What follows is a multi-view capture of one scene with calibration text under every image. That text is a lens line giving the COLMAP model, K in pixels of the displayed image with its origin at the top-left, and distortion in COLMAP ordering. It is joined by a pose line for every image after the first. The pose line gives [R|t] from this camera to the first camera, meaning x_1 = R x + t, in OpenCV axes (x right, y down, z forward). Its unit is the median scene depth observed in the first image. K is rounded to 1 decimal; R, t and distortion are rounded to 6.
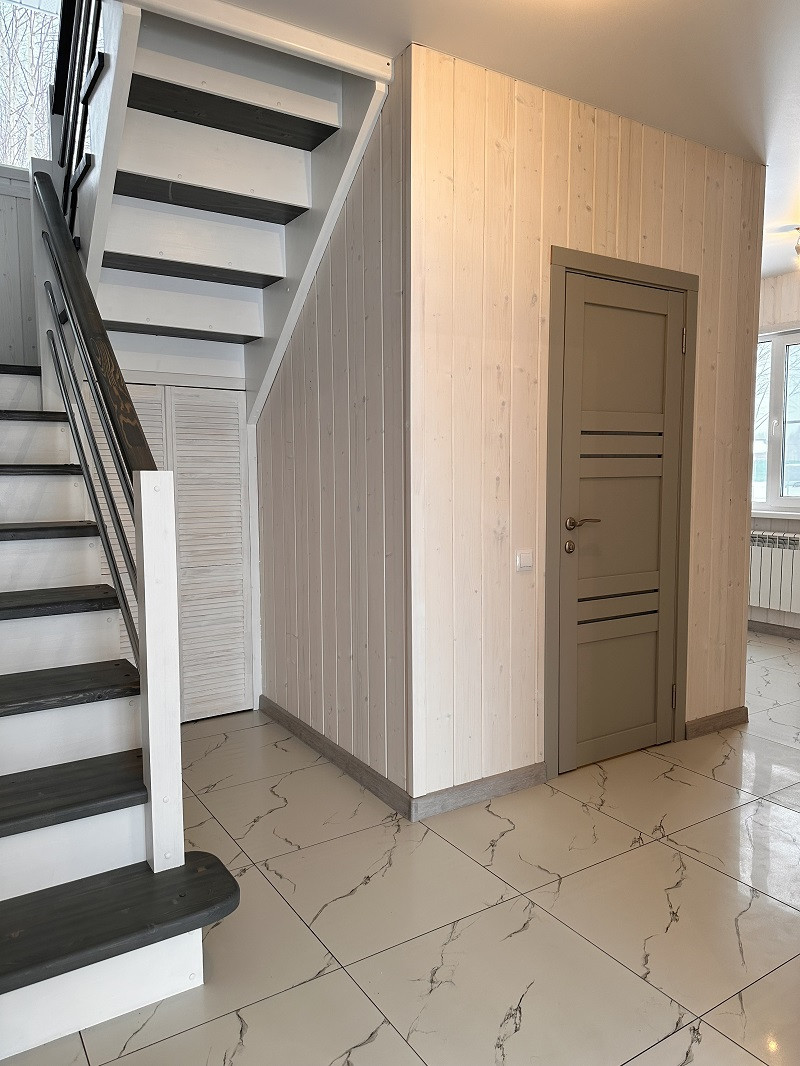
lens RADIAL K [[744.9, 0, 398.4], [0, 744.9, 529.6], [0, 0, 1]] dist [0.029534, -0.036975]
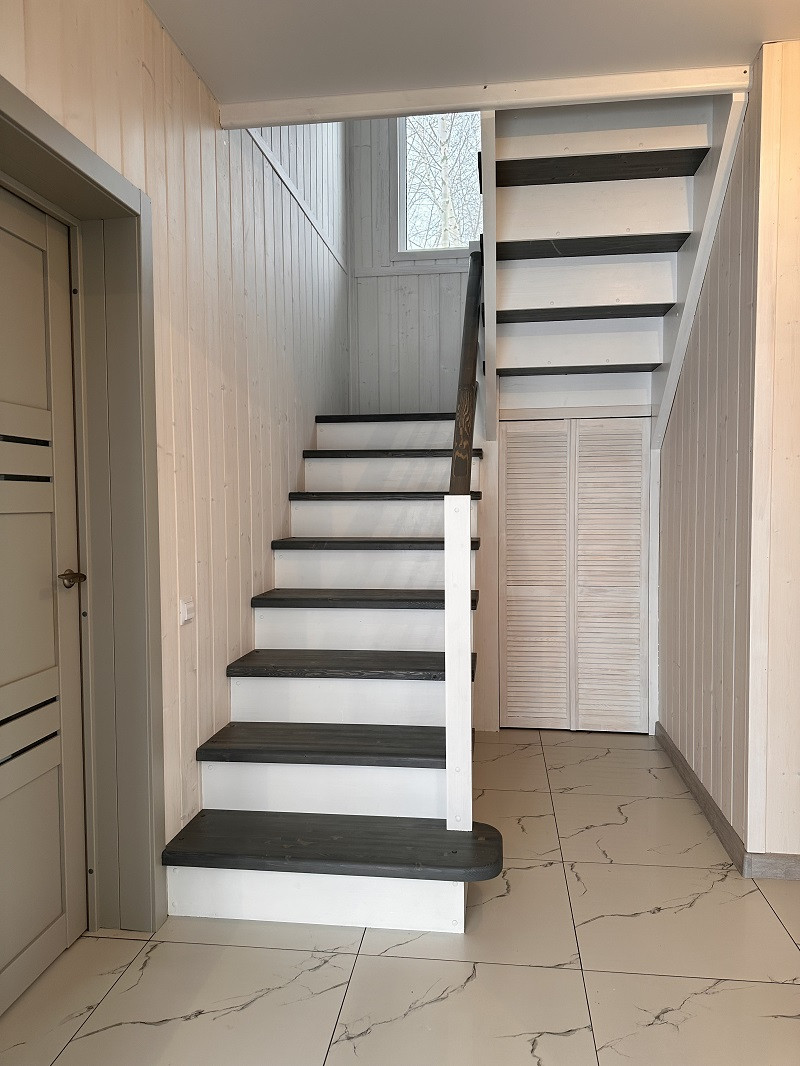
lens RADIAL K [[744.9, 0, 401.9], [0, 744.9, 527.8], [0, 0, 1]] dist [0.029534, -0.036975]
pose [[0.768341, 0.023412, -0.639612, 0.222581], [-0.048646, 0.998576, -0.021886, 0.003966], [0.638189, 0.047931, 0.768386, 0.007540]]
